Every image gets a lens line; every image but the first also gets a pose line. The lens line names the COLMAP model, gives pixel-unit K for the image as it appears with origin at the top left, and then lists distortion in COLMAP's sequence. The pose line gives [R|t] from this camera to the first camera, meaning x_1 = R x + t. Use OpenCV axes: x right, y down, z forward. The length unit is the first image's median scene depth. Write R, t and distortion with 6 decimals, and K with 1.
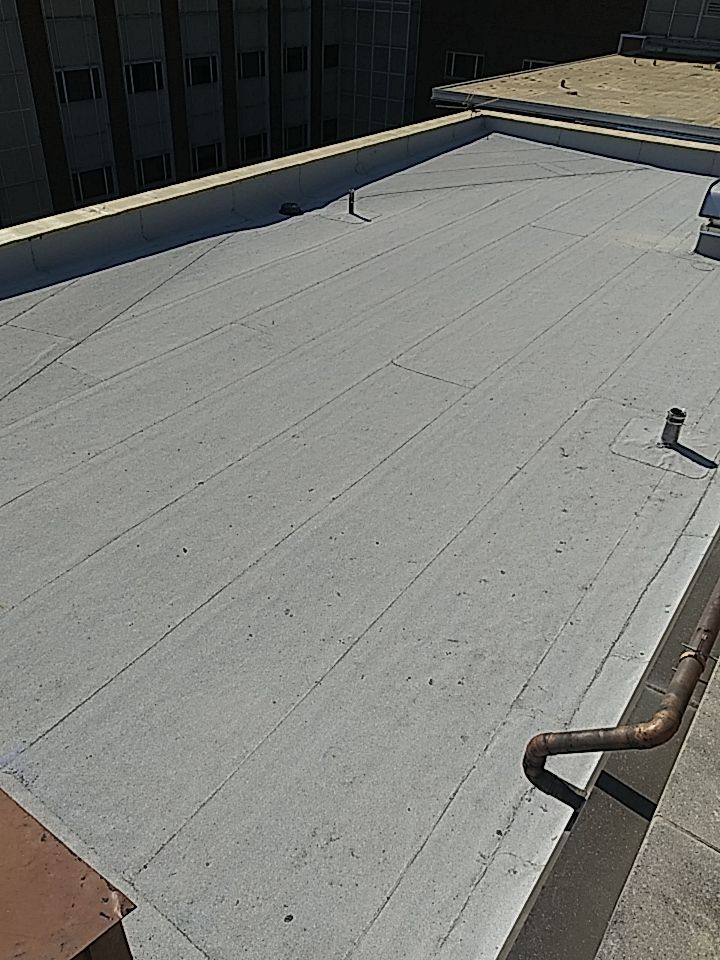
lens RADIAL K [[780.2, 0, 360.8], [0, 780.2, 484.4], [0, 0, 1]] dist [-0.000281, -0.029302]
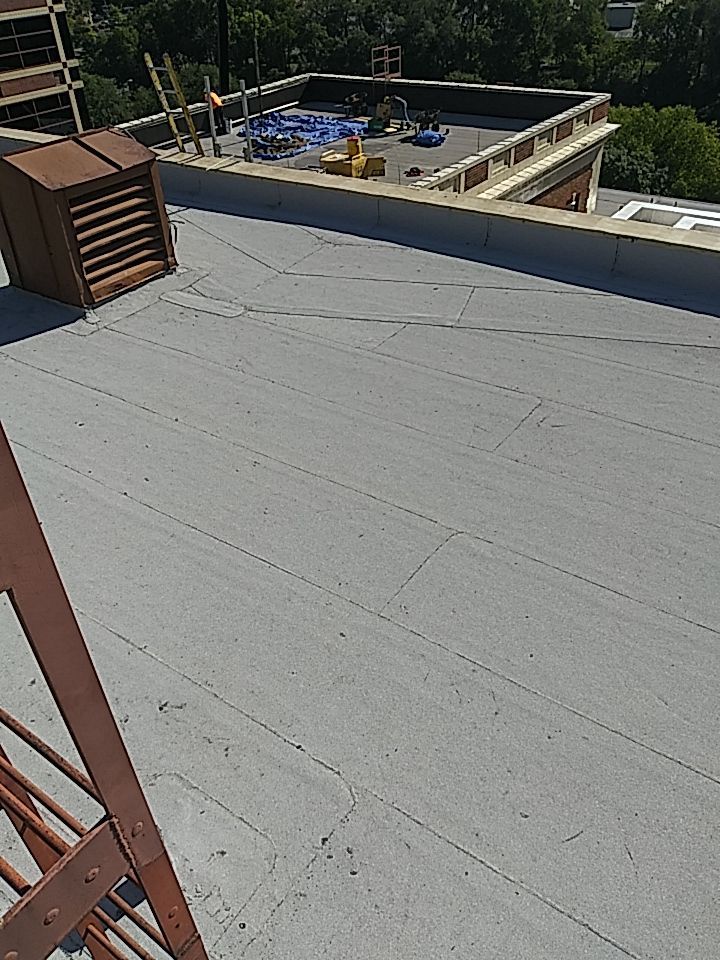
lens RADIAL K [[780.2, 0, 360.8], [0, 780.2, 484.4], [0, 0, 1]] dist [-0.000281, -0.029302]
pose [[-0.004947, 0.566747, -0.823877, 0.517813], [-0.531909, 0.696174, 0.482094, -0.423243], [0.846787, 0.440613, 0.298014, 0.653919]]
